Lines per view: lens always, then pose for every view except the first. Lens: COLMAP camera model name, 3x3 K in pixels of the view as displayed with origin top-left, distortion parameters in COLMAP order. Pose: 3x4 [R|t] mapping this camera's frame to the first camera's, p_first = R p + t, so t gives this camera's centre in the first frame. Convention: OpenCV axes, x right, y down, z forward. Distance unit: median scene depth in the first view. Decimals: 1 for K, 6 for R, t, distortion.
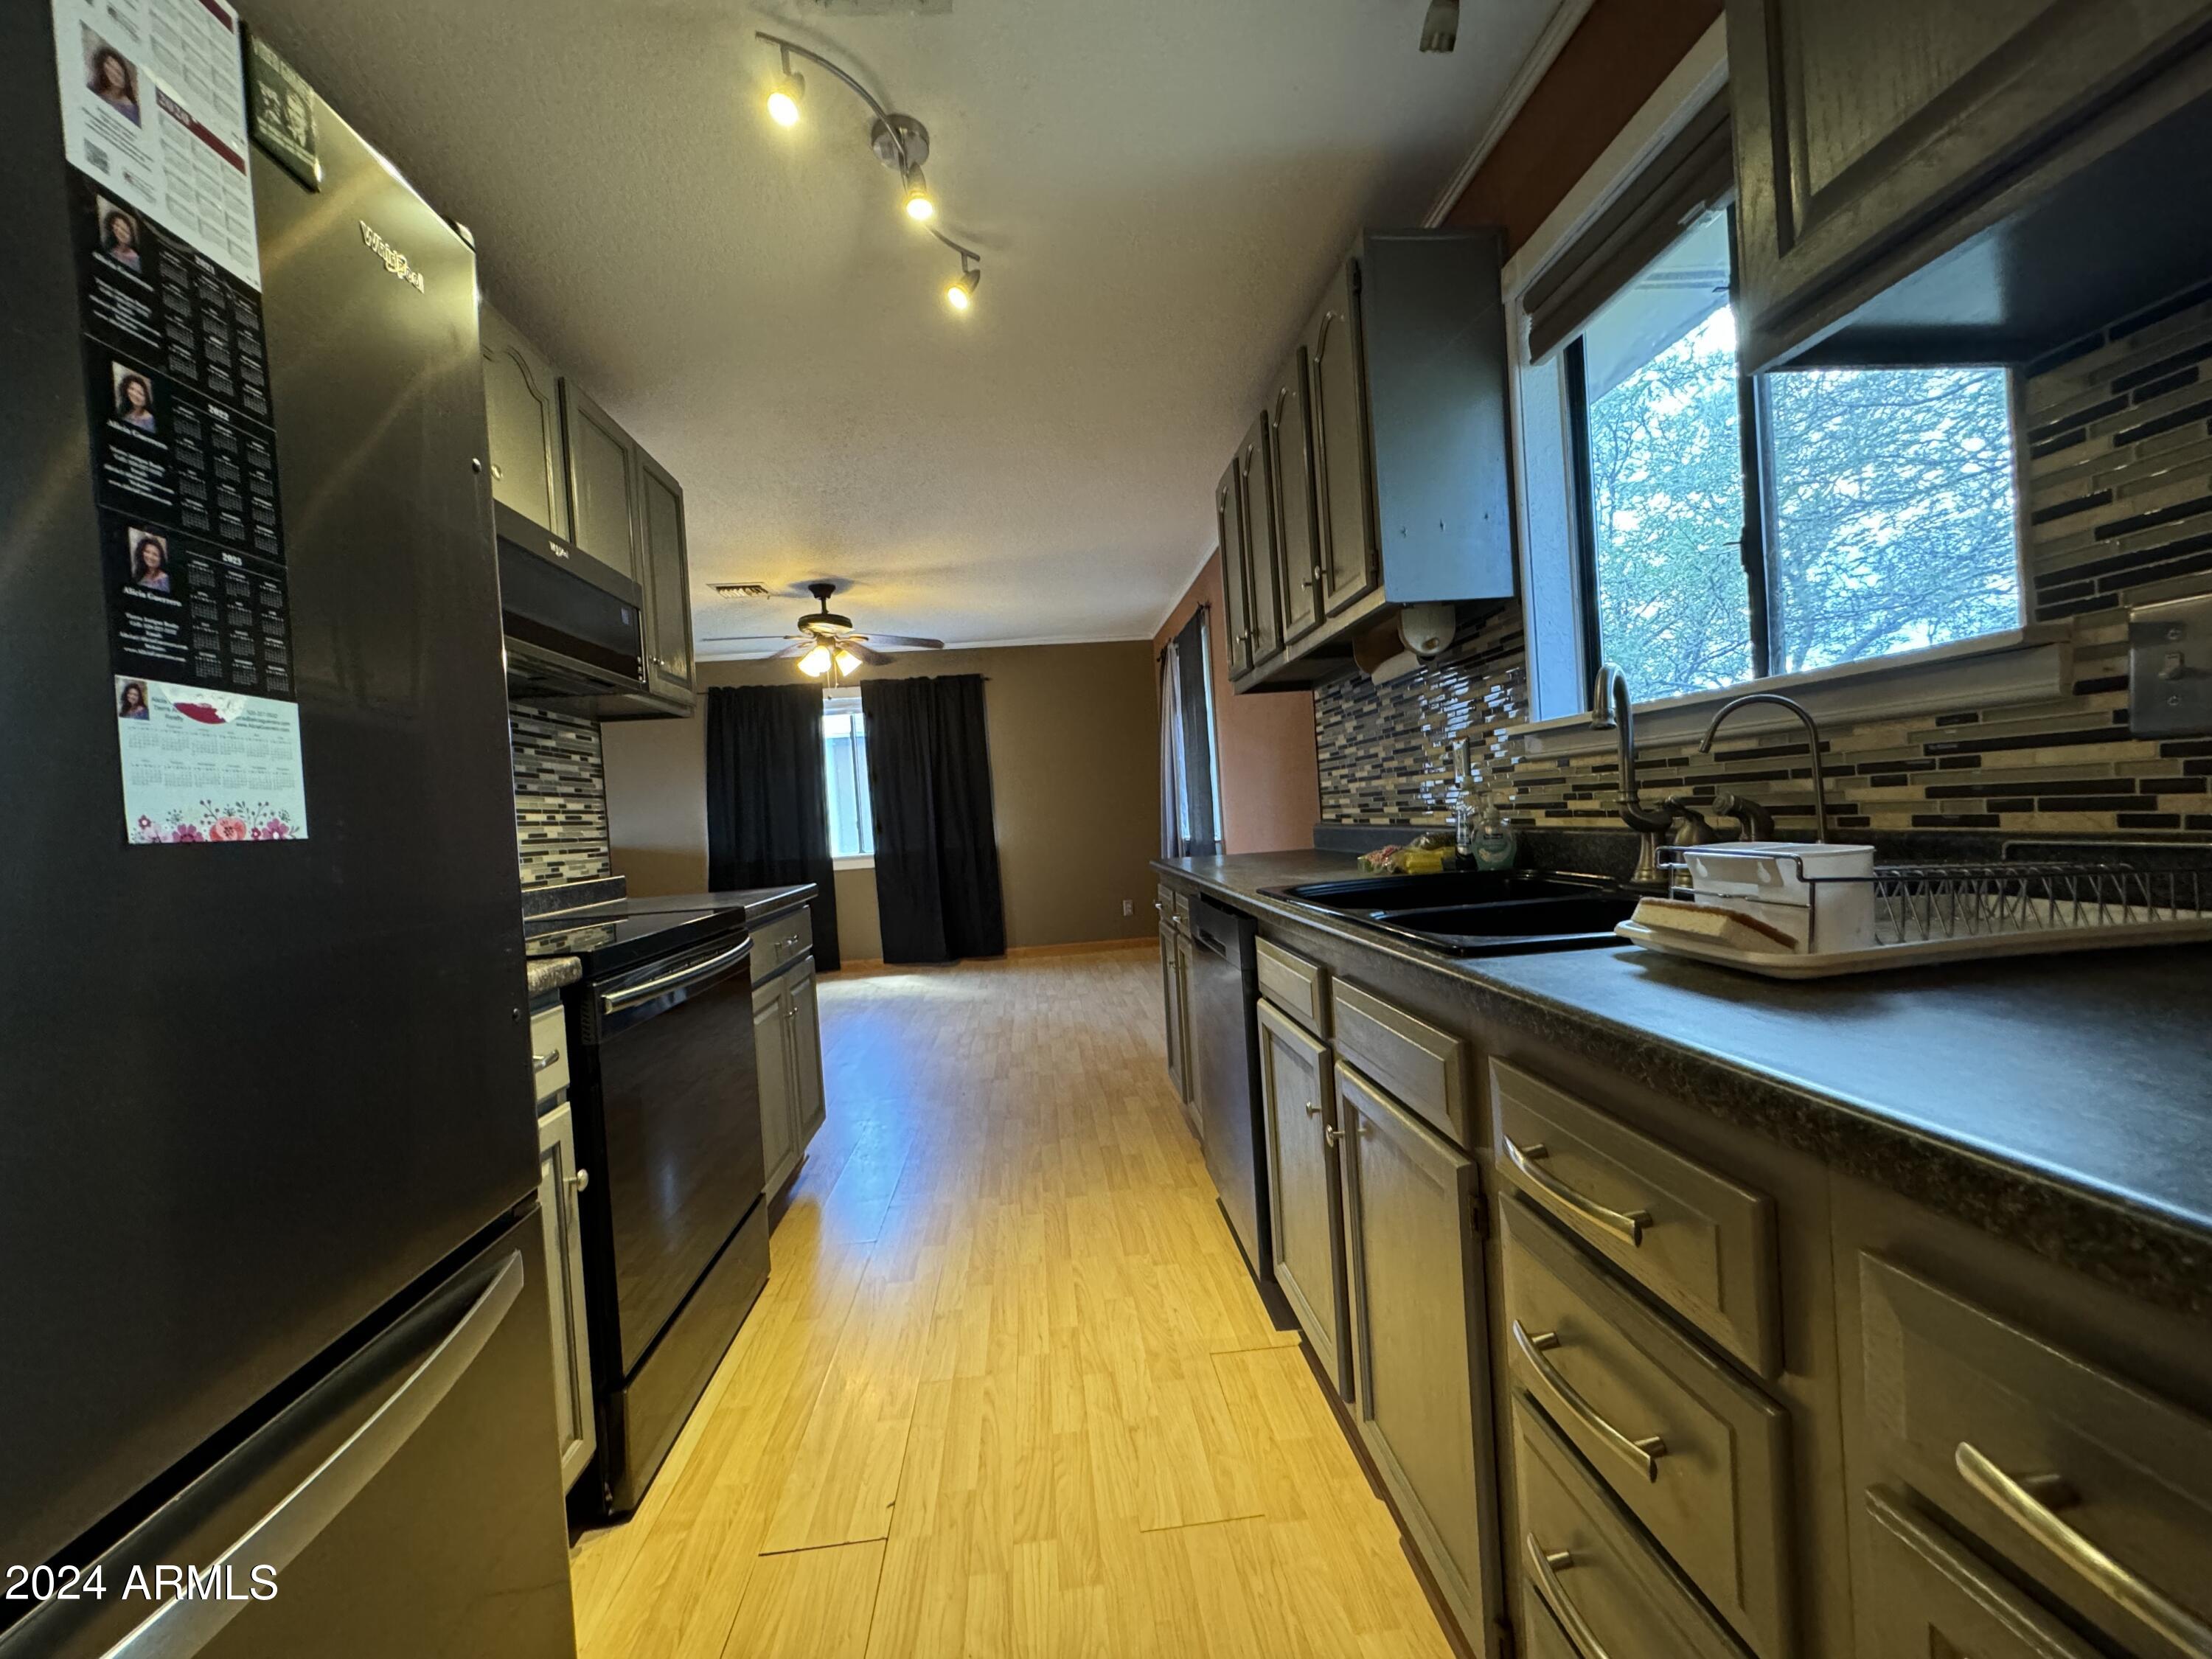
lens RADIAL K [[882.7, 0, 1100.5], [0, 882.7, 827.7], [0, 0, 1]] dist [-0.000778, -0.000388]
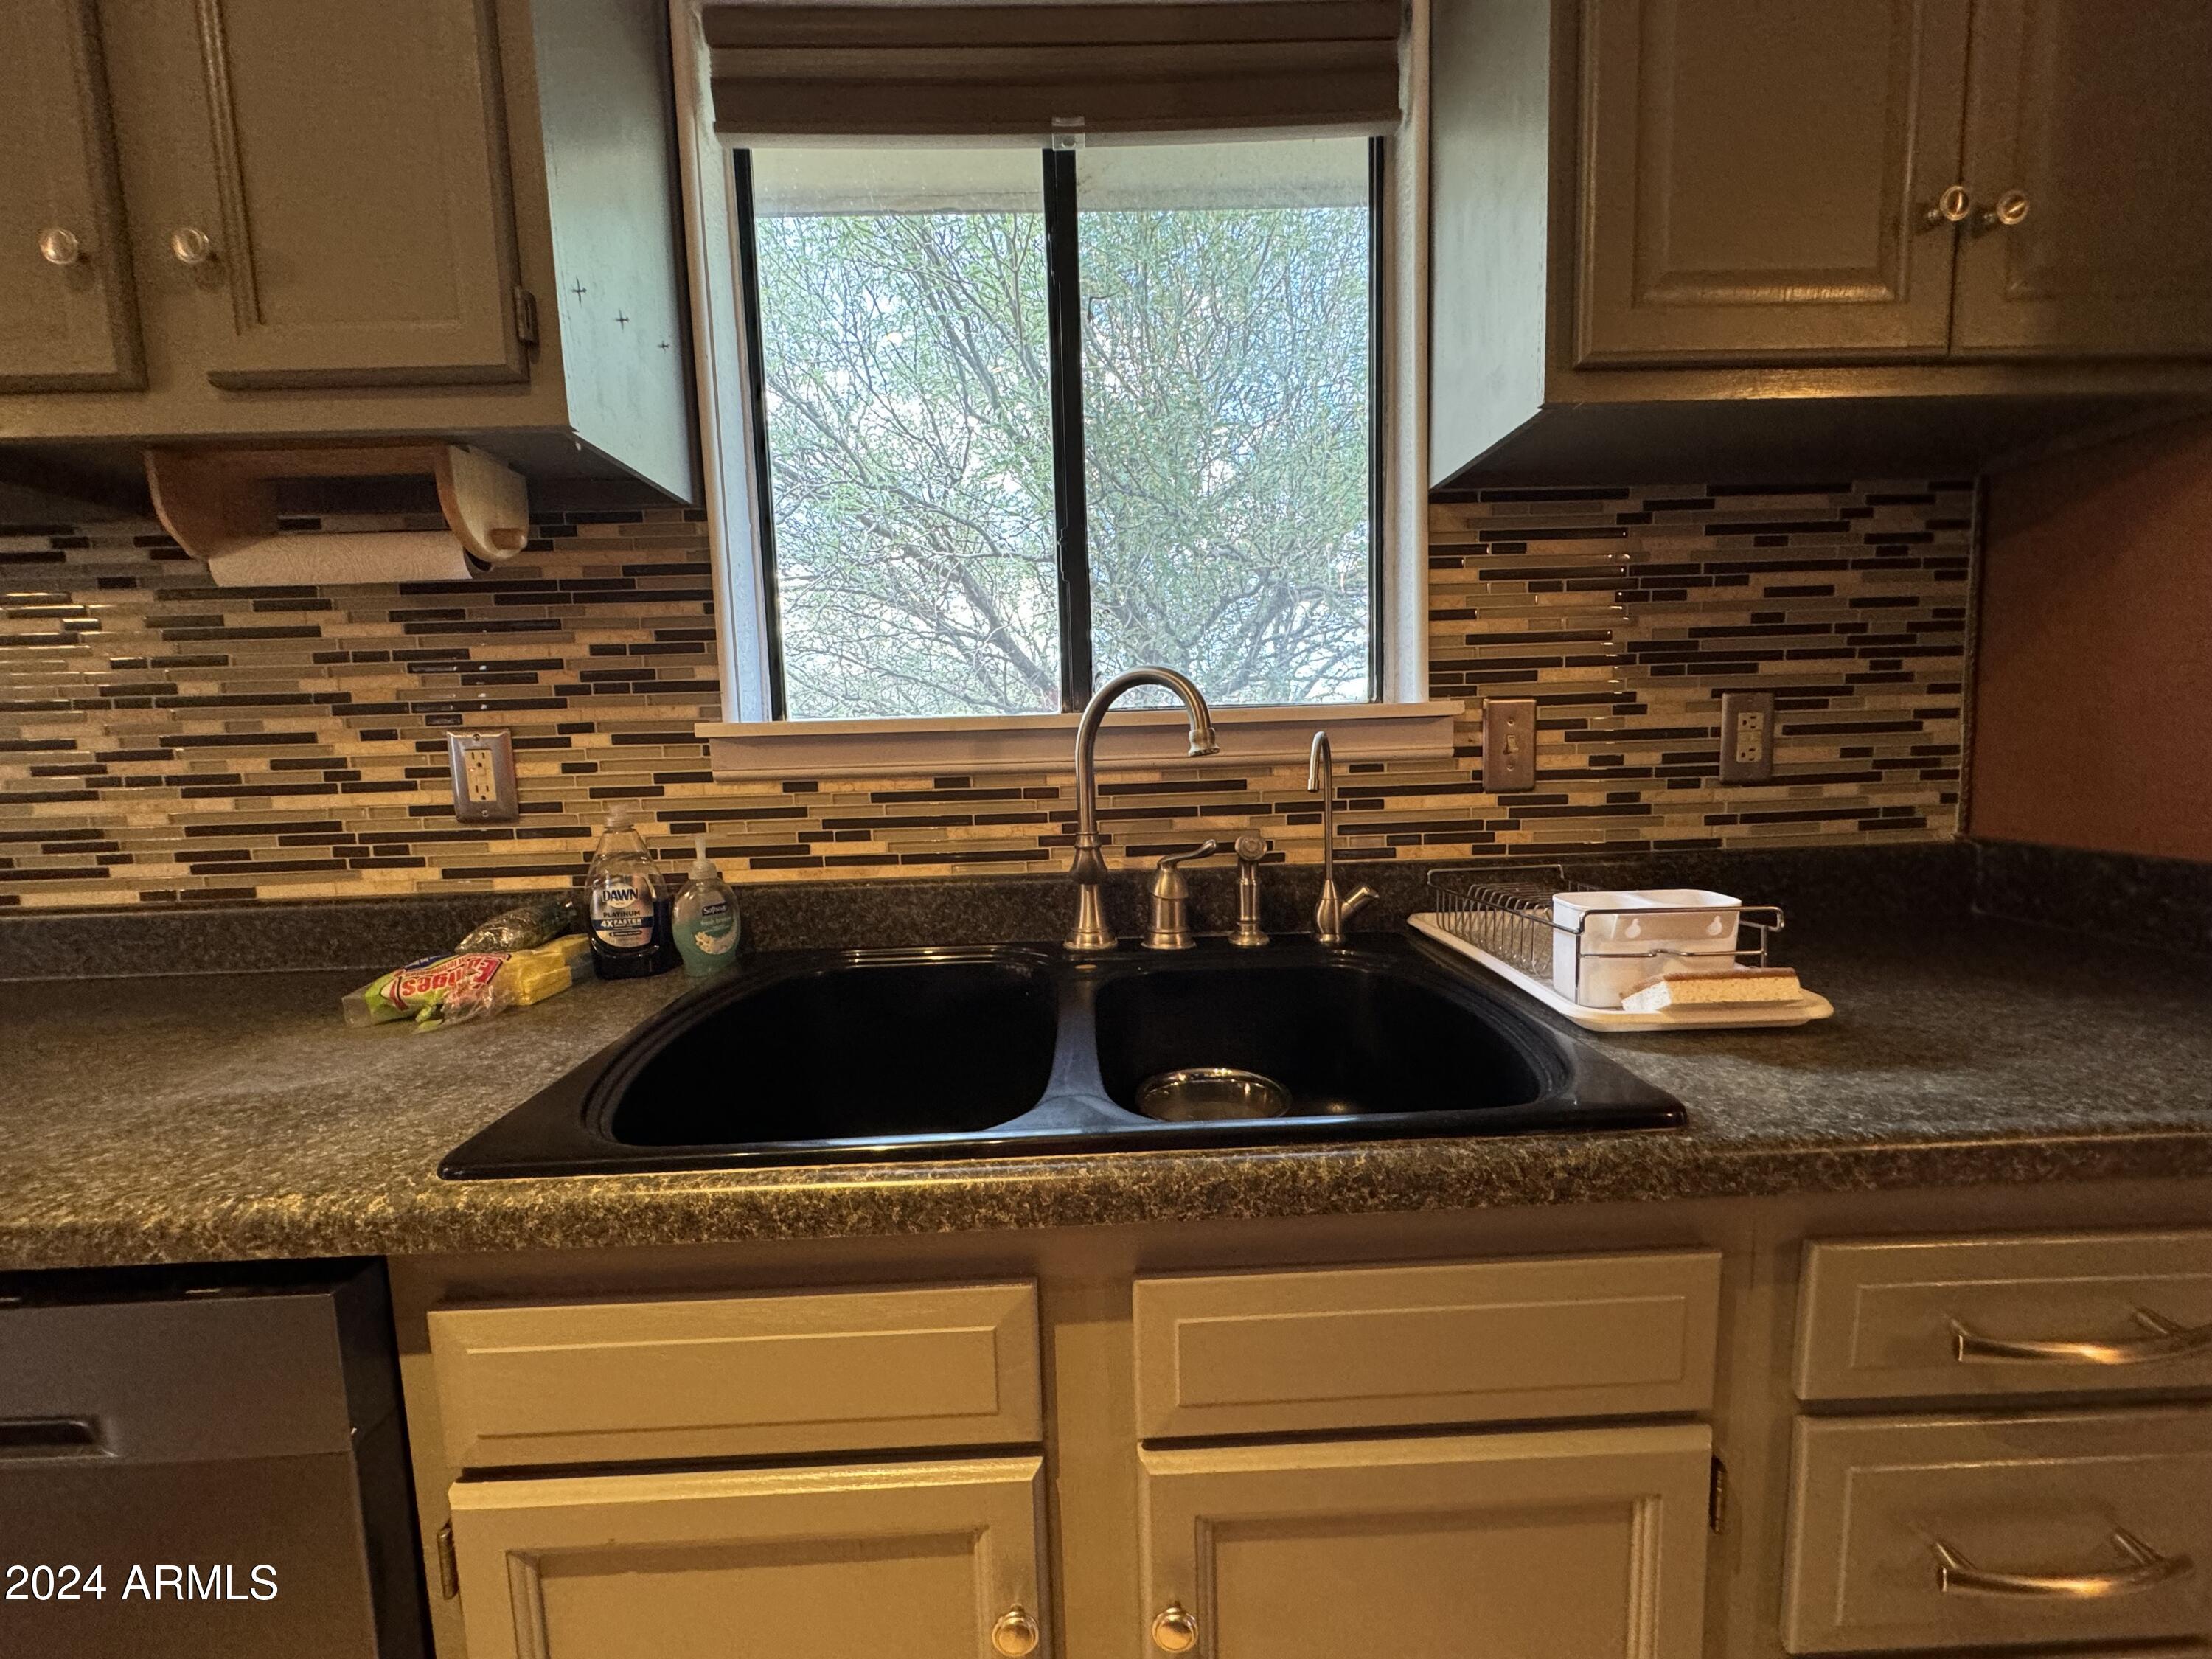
lens RADIAL K [[882.7, 0, 1100.8], [0, 882.7, 826.7], [0, 0, 1]] dist [-0.000778, -0.000388]
pose [[0.052412, -0.035539, 0.997993, -0.172231], [0.040172, 0.998633, 0.033452, -0.074786], [-0.997817, 0.038338, 0.053768, 0.984264]]
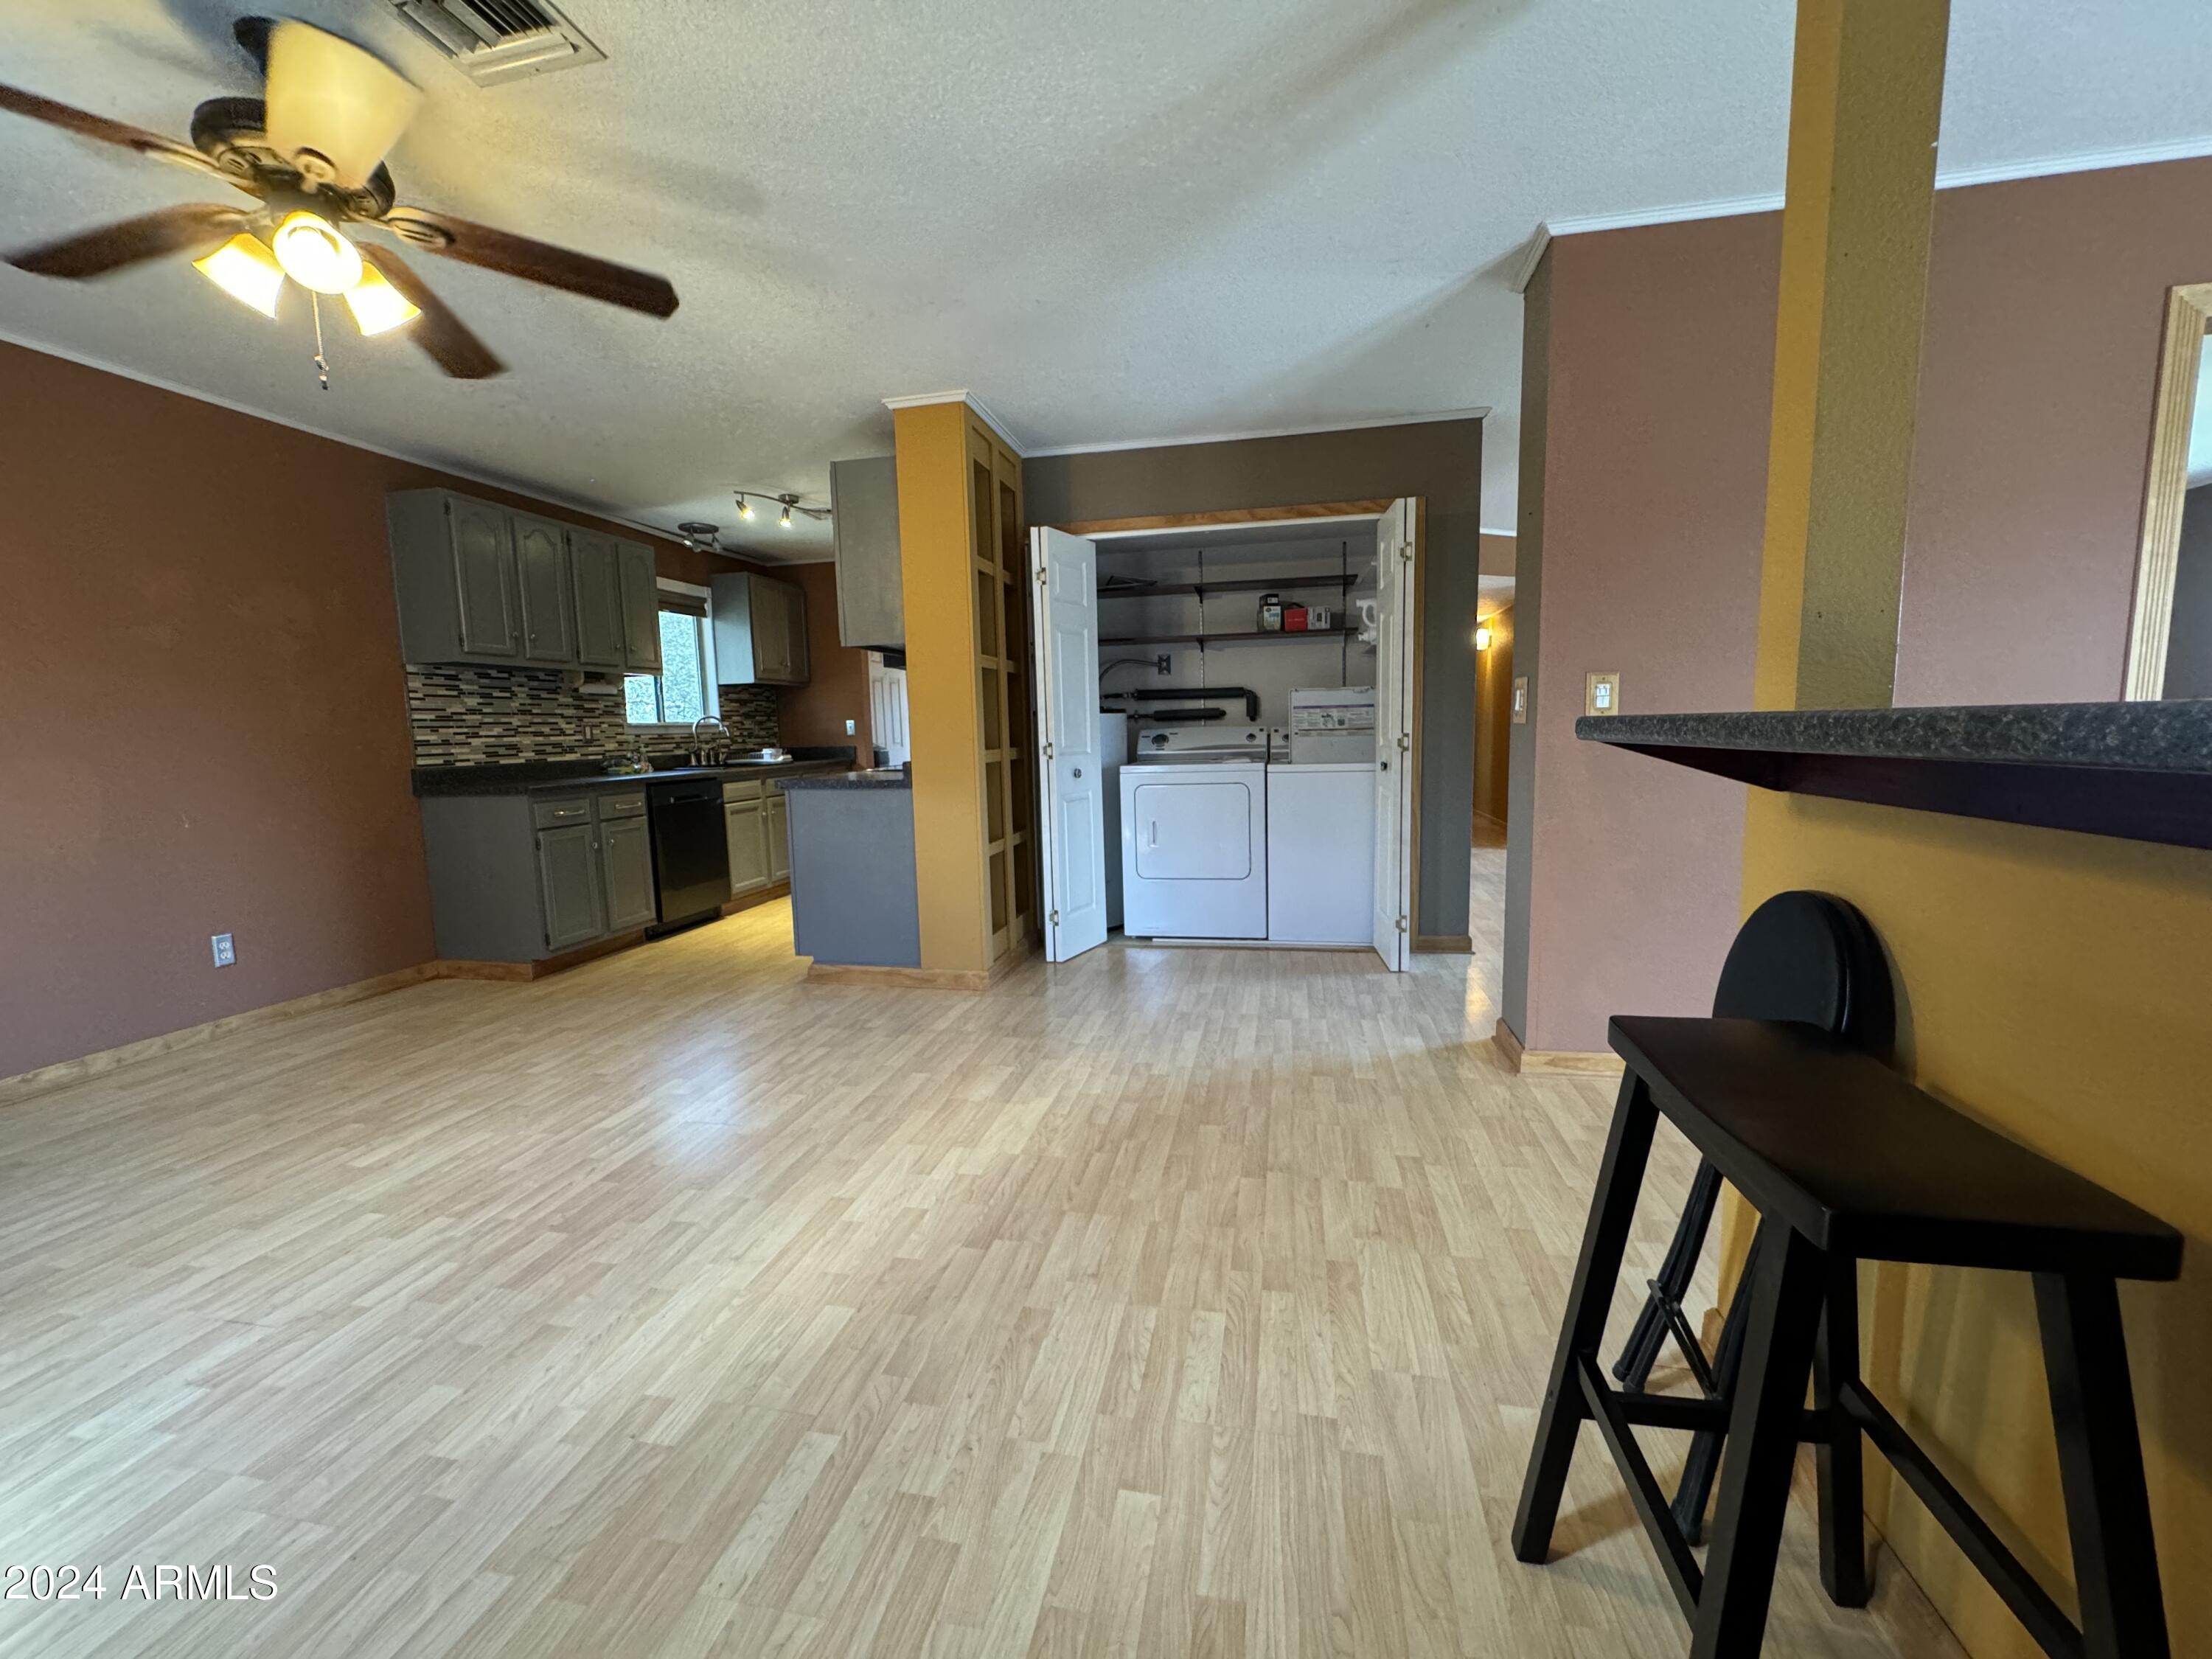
lens RADIAL K [[882.7, 0, 1113.2], [0, 882.7, 825.0], [0, 0, 1]] dist [-0.000778, -0.000388]
pose [[-0.959458, 0.057005, 0.276027, -2.643172], [0.089757, 0.990144, 0.107507, 0.073754], [-0.267179, 0.127924, -0.955118, 4.831514]]
